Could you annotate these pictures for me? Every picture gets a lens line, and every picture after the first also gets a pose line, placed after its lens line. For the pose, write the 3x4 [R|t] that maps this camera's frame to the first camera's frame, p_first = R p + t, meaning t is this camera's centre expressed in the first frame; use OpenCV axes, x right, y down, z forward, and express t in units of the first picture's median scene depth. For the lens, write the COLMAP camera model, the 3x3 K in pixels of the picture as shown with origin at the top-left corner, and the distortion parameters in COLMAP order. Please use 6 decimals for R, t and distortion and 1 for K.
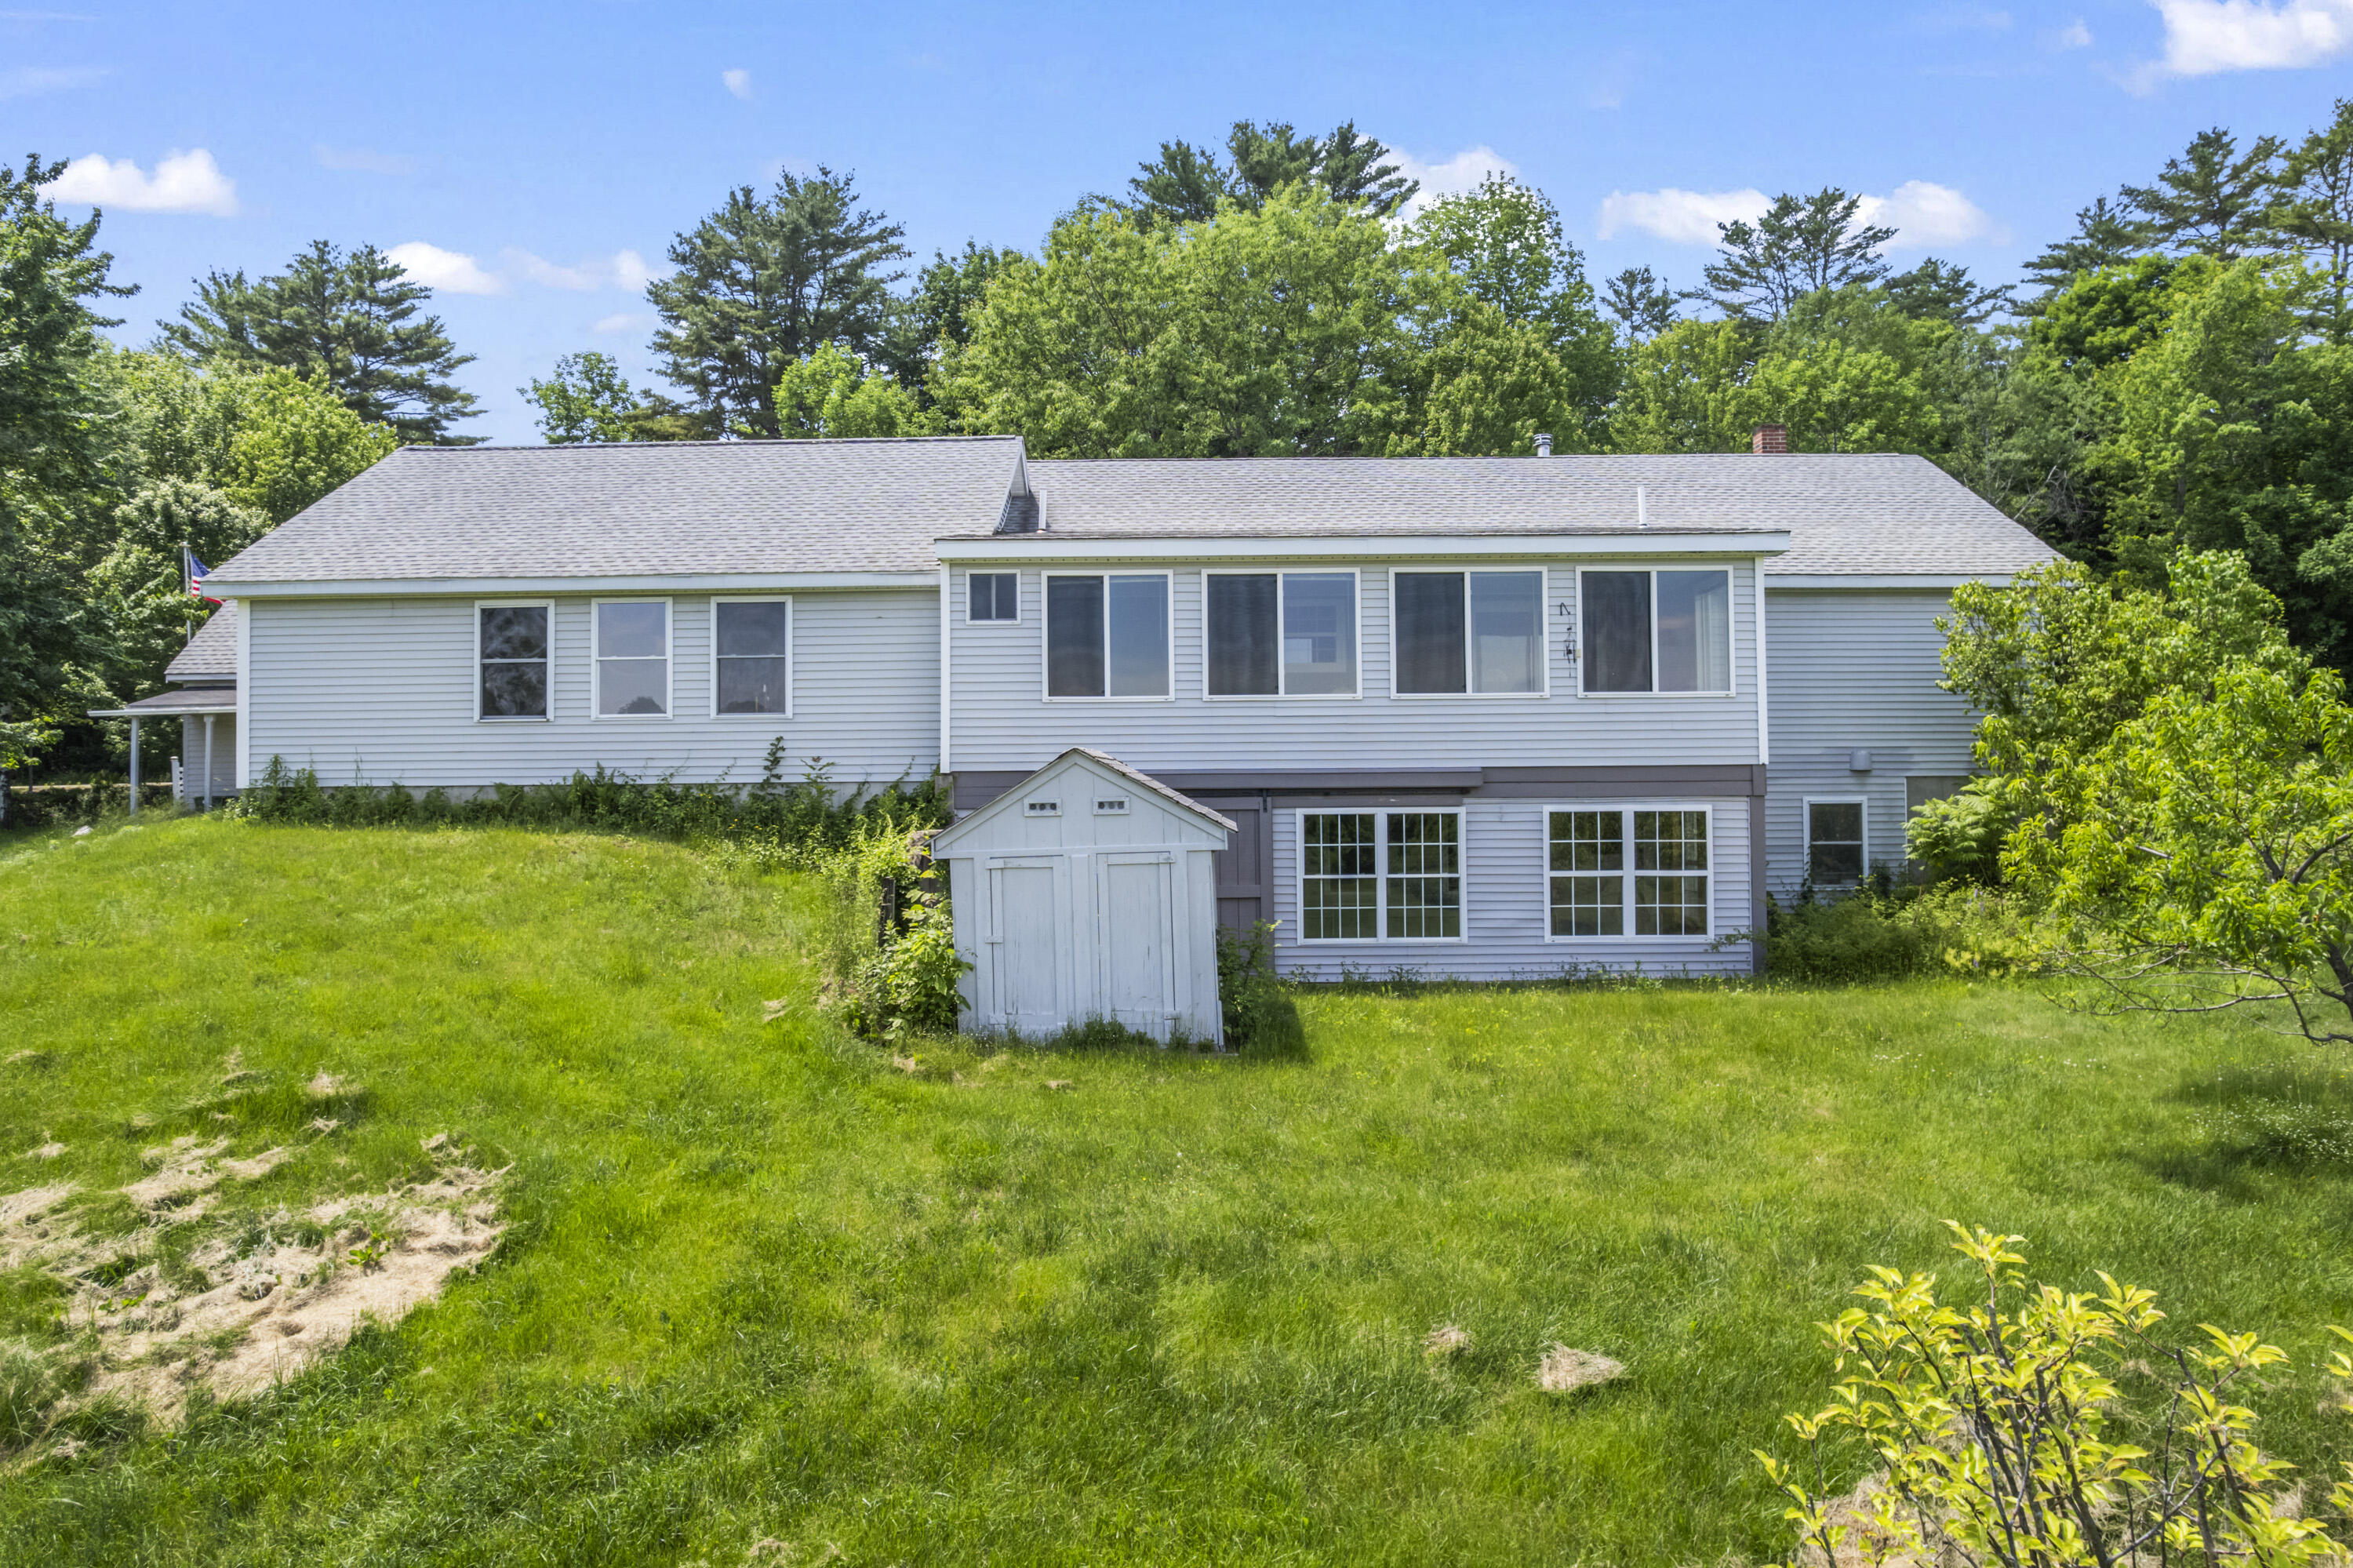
lens RADIAL K [[1539.9, 0, 1186.1], [0, 1539.9, 777.6], [0, 0, 1]] dist [-0.085334, 0.083650]
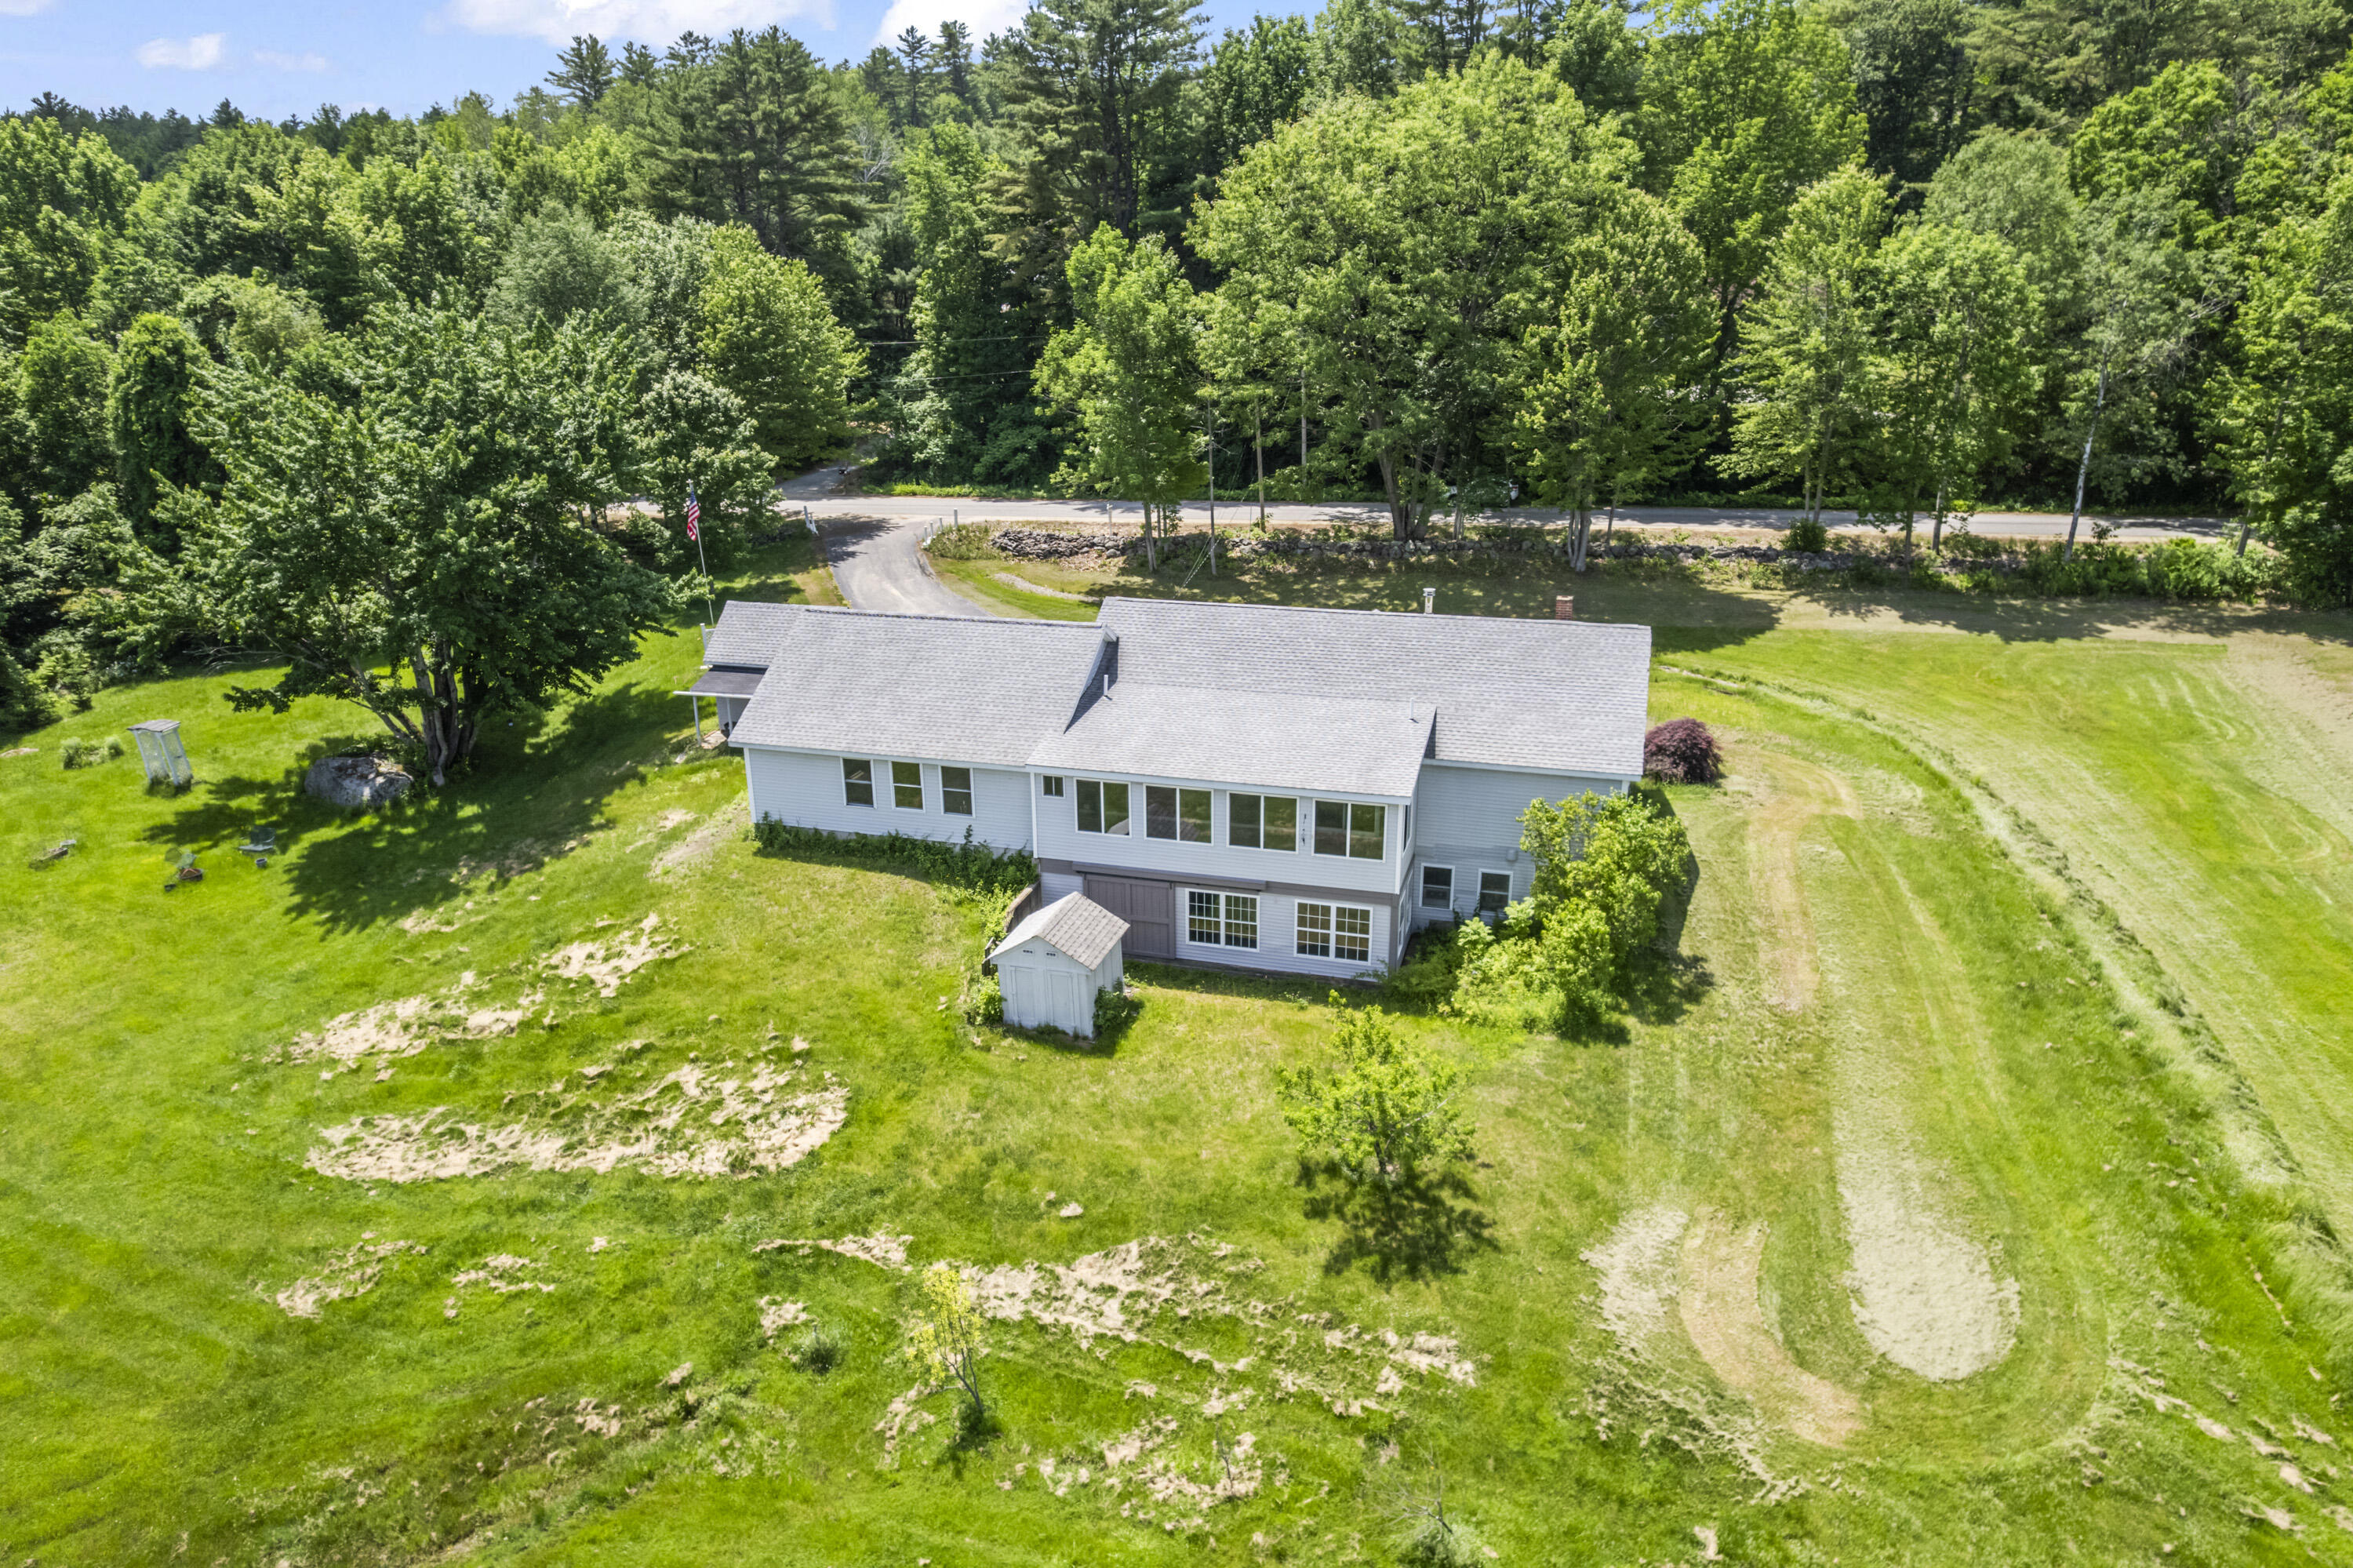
lens RADIAL K [[1524.3, 0, 1193.1], [0, 1524.3, 813.7], [0, 0, 1]] dist [-0.069094, 0.059613]
pose [[0.964467, 0.091915, -0.247699, 0.591520], [0.003228, 0.933363, 0.358920, -0.833427], [0.264184, -0.346966, 0.899901, -0.898716]]
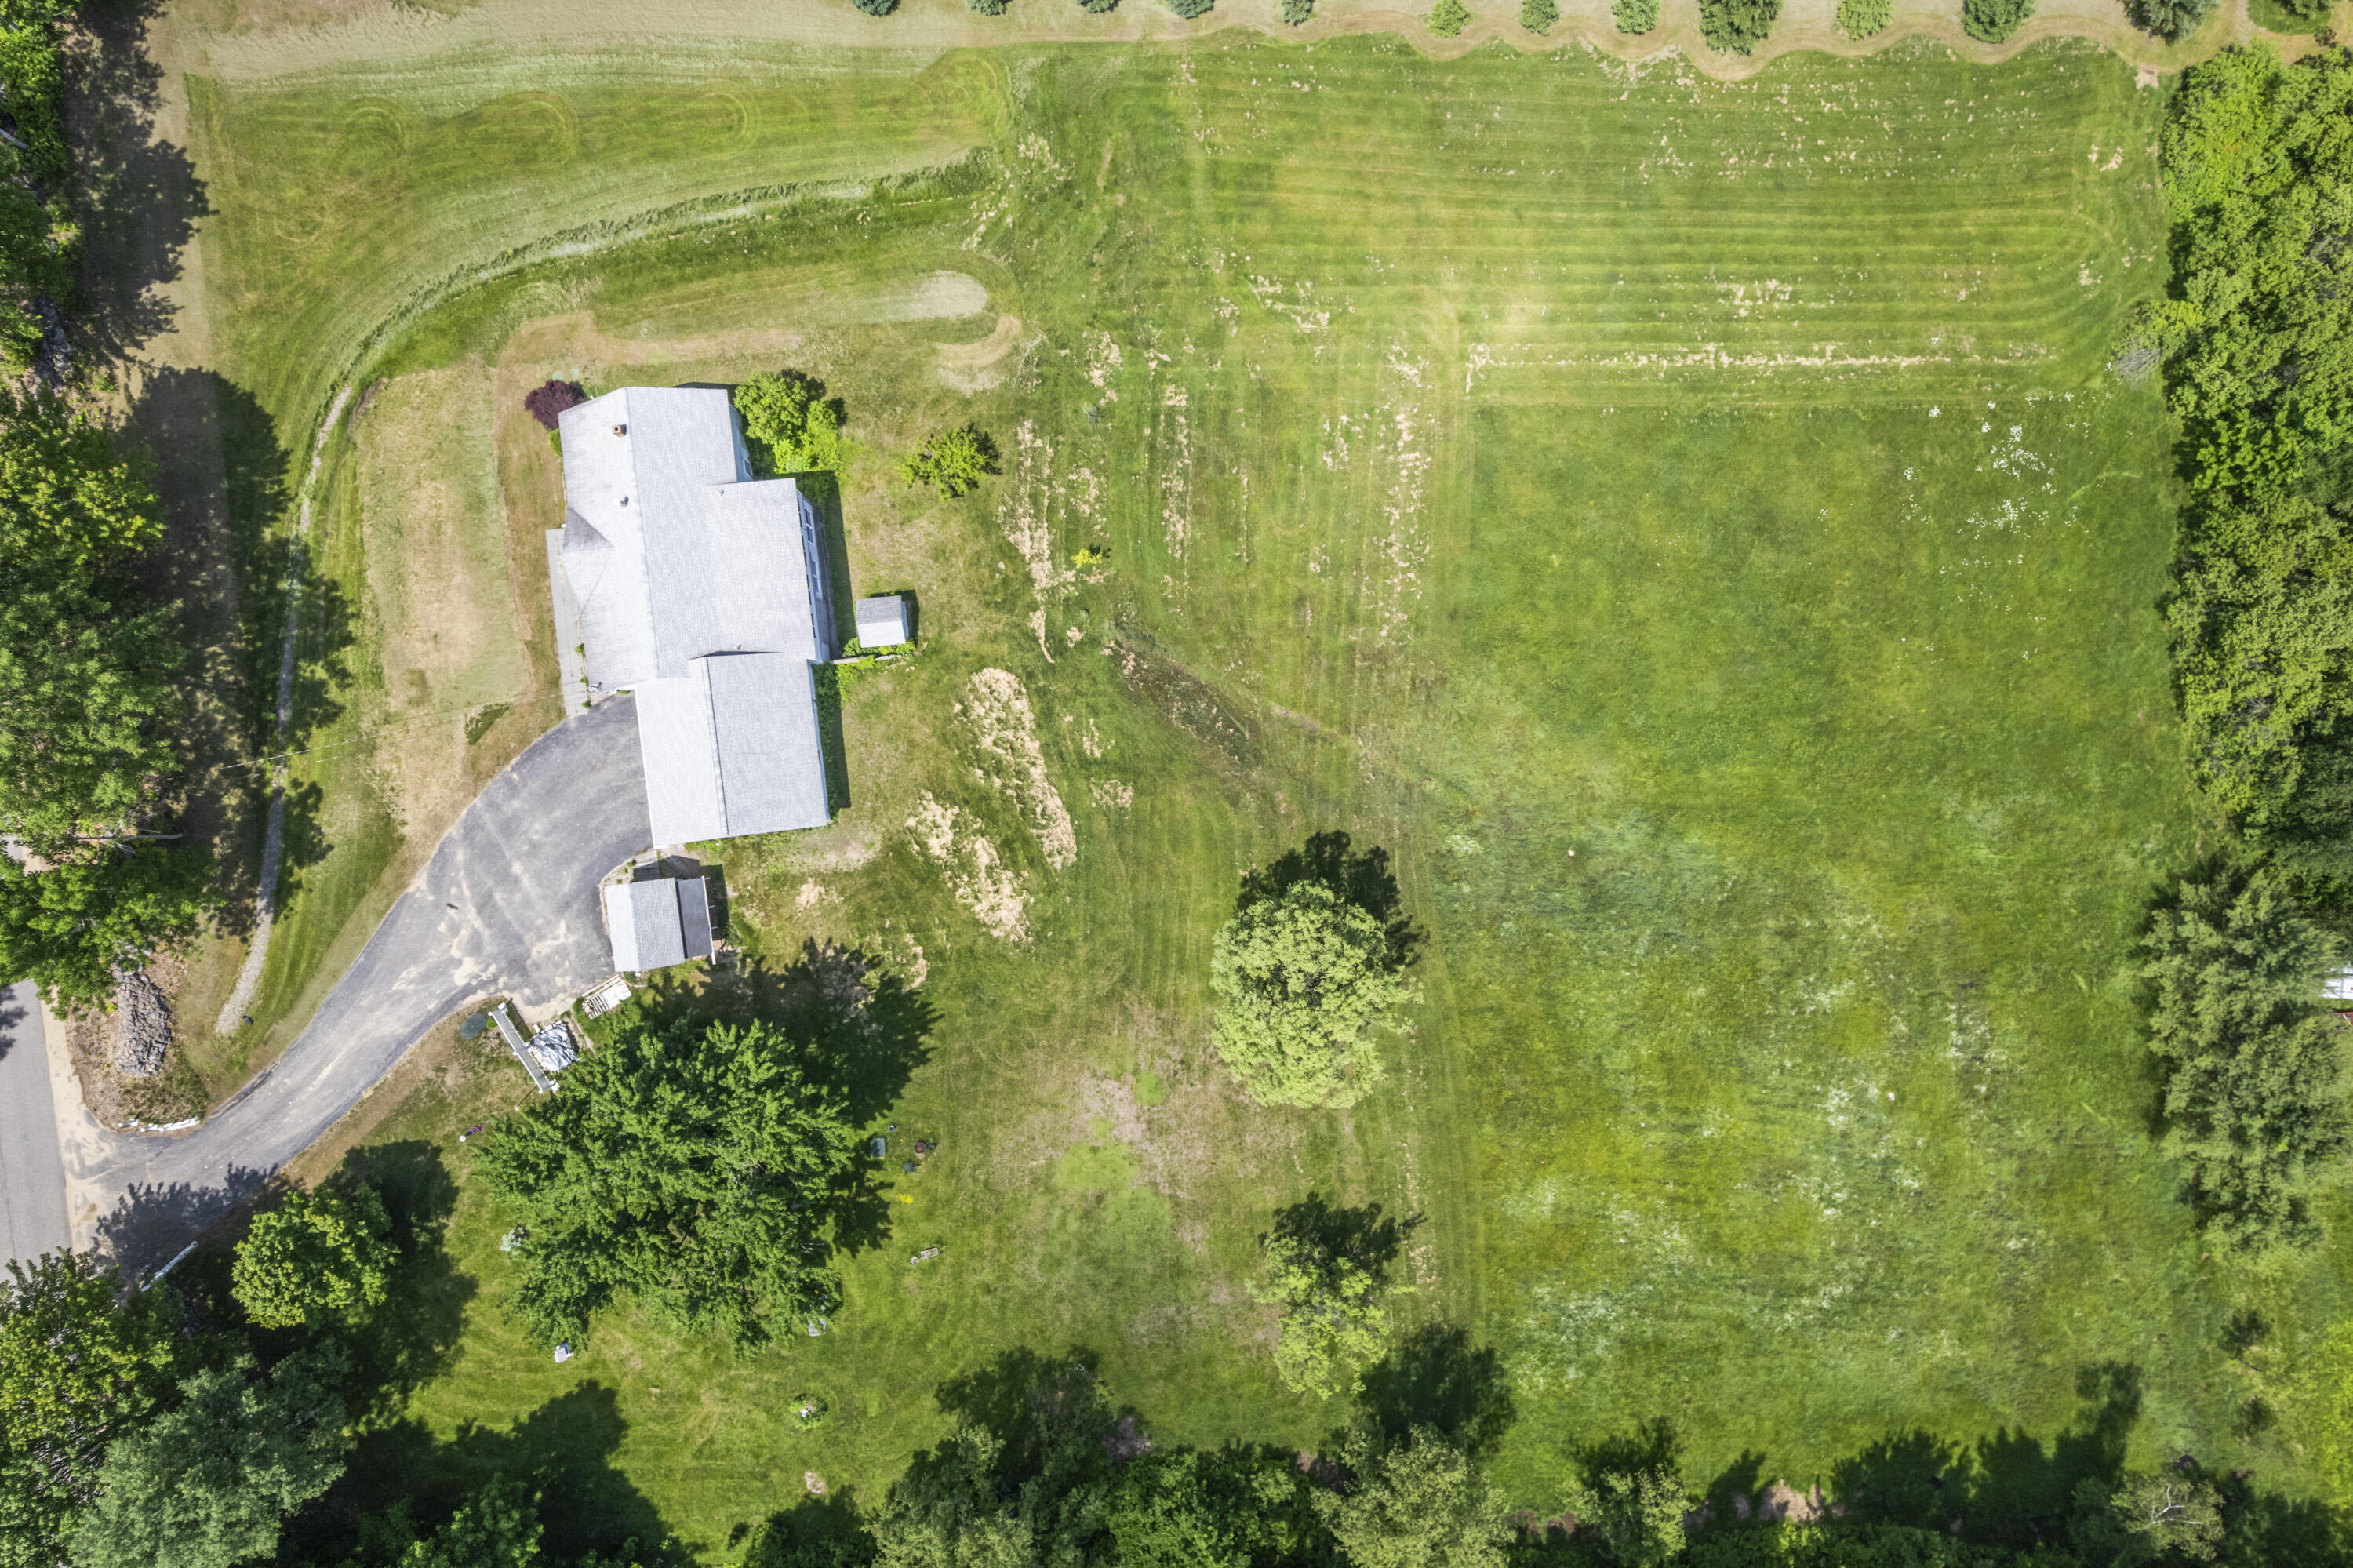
lens RADIAL K [[1524.3, 0, 1193.1], [0, 1524.3, 813.7], [0, 0, 1]] dist [-0.069094, 0.059613]
pose [[-0.143296, -0.989269, 0.028522, -0.893821], [-0.055955, 0.036871, 0.997752, -4.604875], [-0.988097, 0.141378, -0.060638, 0.196585]]
